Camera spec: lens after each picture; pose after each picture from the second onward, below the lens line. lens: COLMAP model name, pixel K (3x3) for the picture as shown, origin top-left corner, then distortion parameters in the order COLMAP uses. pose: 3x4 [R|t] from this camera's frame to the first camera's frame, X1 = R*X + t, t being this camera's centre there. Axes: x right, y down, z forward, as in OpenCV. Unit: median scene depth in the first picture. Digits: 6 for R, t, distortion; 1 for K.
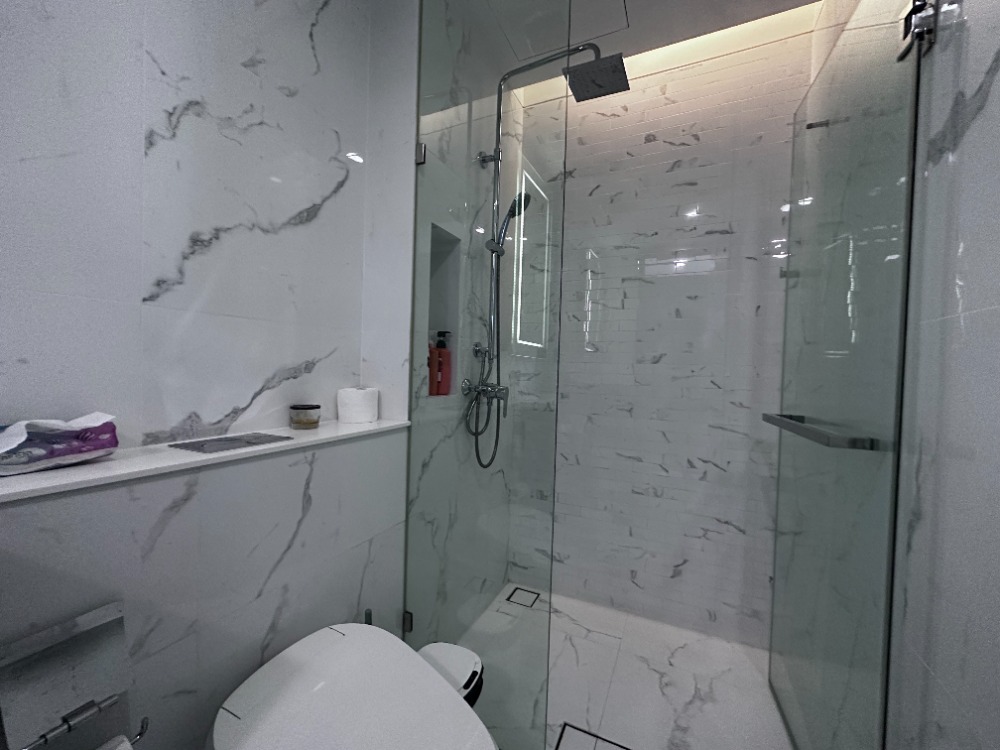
lens RADIAL K [[398.6, 0, 498.5], [0, 398.6, 374.9], [0, 0, 1]] dist [-0.001890, 0.000433]
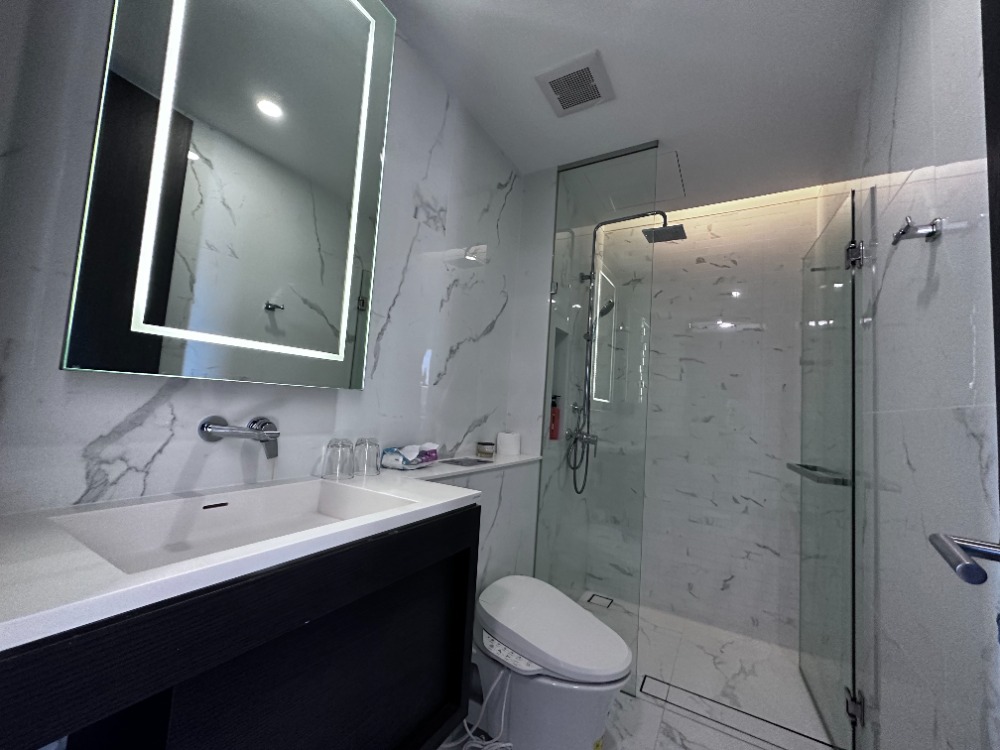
lens RADIAL K [[398.6, 0, 498.5], [0, 398.6, 374.9], [0, 0, 1]] dist [-0.001890, 0.000433]
pose [[0.995162, 0.030681, -0.093337, -0.224184], [-0.040182, 0.994005, -0.101680, -0.028307], [0.089657, 0.104939, 0.990429, -0.503642]]
